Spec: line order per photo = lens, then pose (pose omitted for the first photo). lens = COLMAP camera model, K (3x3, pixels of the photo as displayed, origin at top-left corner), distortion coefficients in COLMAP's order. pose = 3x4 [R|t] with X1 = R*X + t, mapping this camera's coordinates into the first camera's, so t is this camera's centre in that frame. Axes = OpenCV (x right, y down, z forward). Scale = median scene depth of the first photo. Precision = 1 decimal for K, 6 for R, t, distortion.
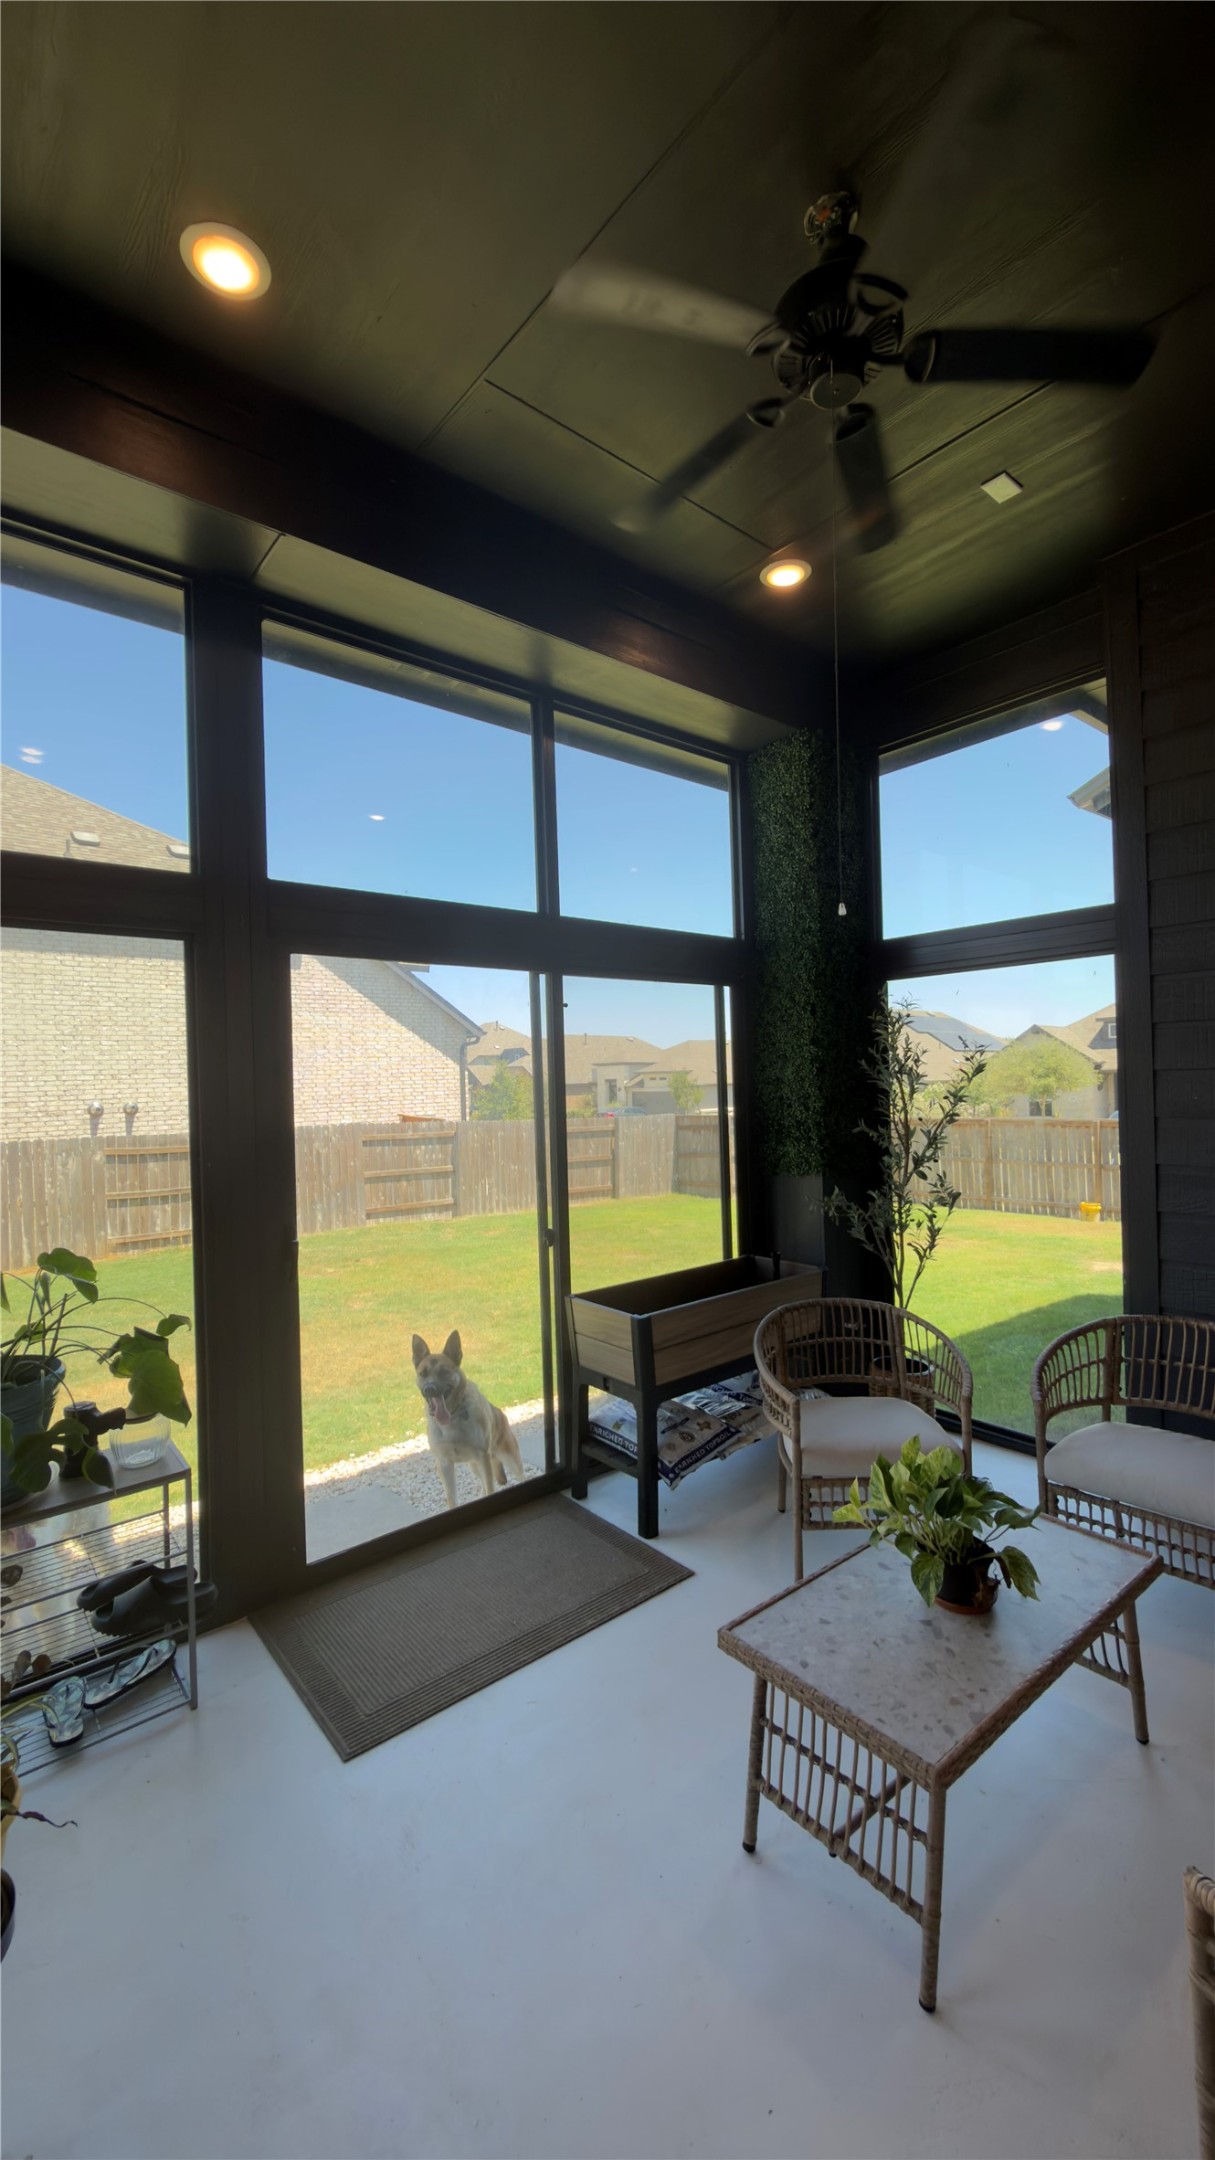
lens RADIAL K [[864.1, 0, 607.5], [0, 864.1, 1080.0], [0, 0, 1]] dist [-0.000171, 0.000060]
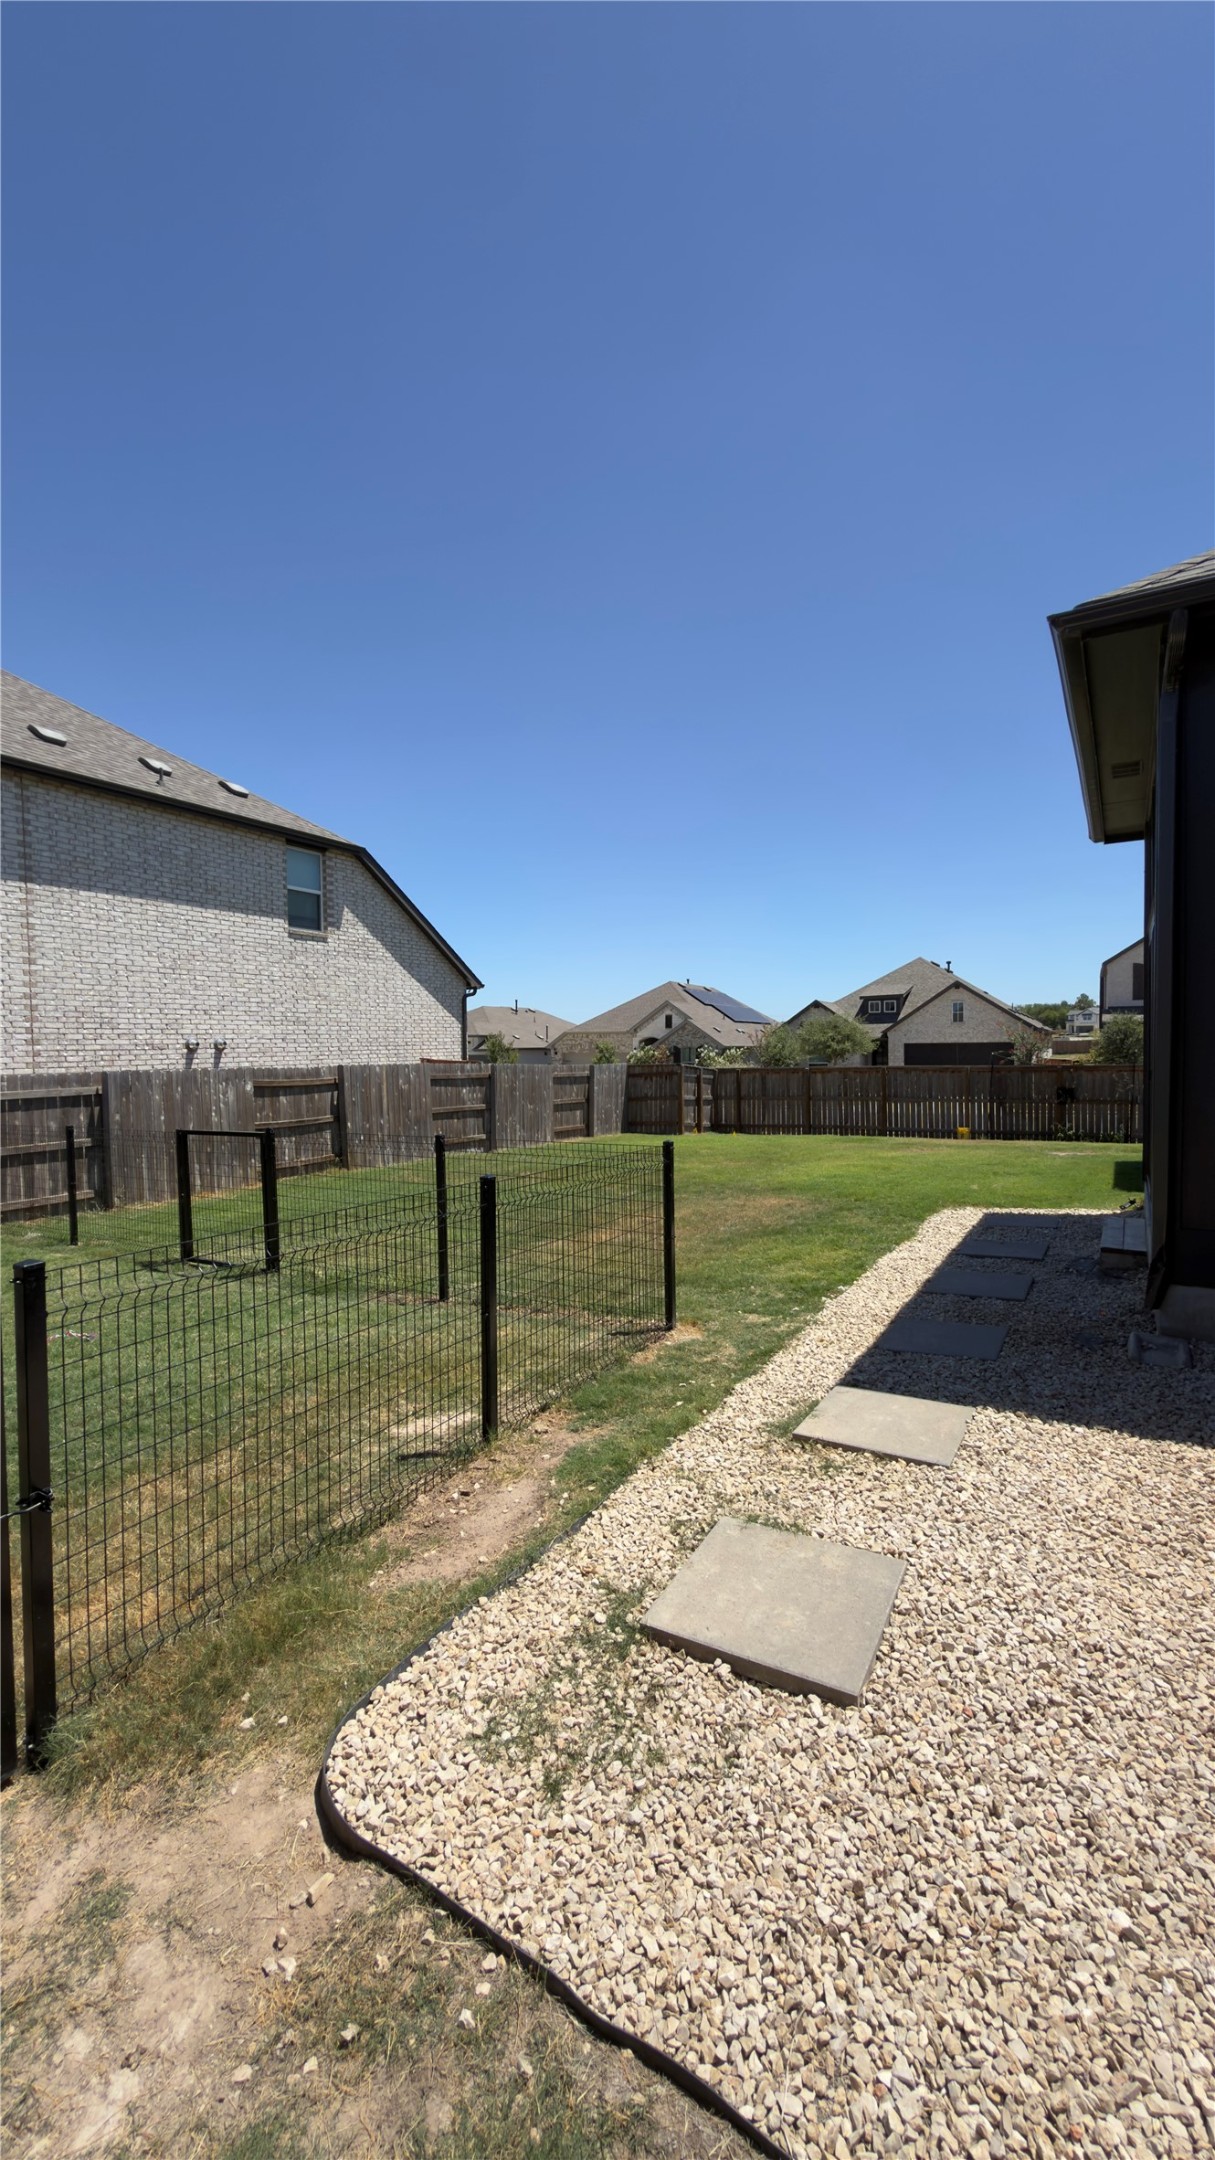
lens RADIAL K [[864.1, 0, 607.5], [0, 864.1, 1080.0], [0, 0, 1]] dist [-0.000171, 0.000060]
pose [[0.945112, 0.008401, 0.326638, -0.365919], [-0.020985, 0.999166, 0.035019, 0.024406], [-0.326071, -0.039951, 0.944501, -0.086064]]
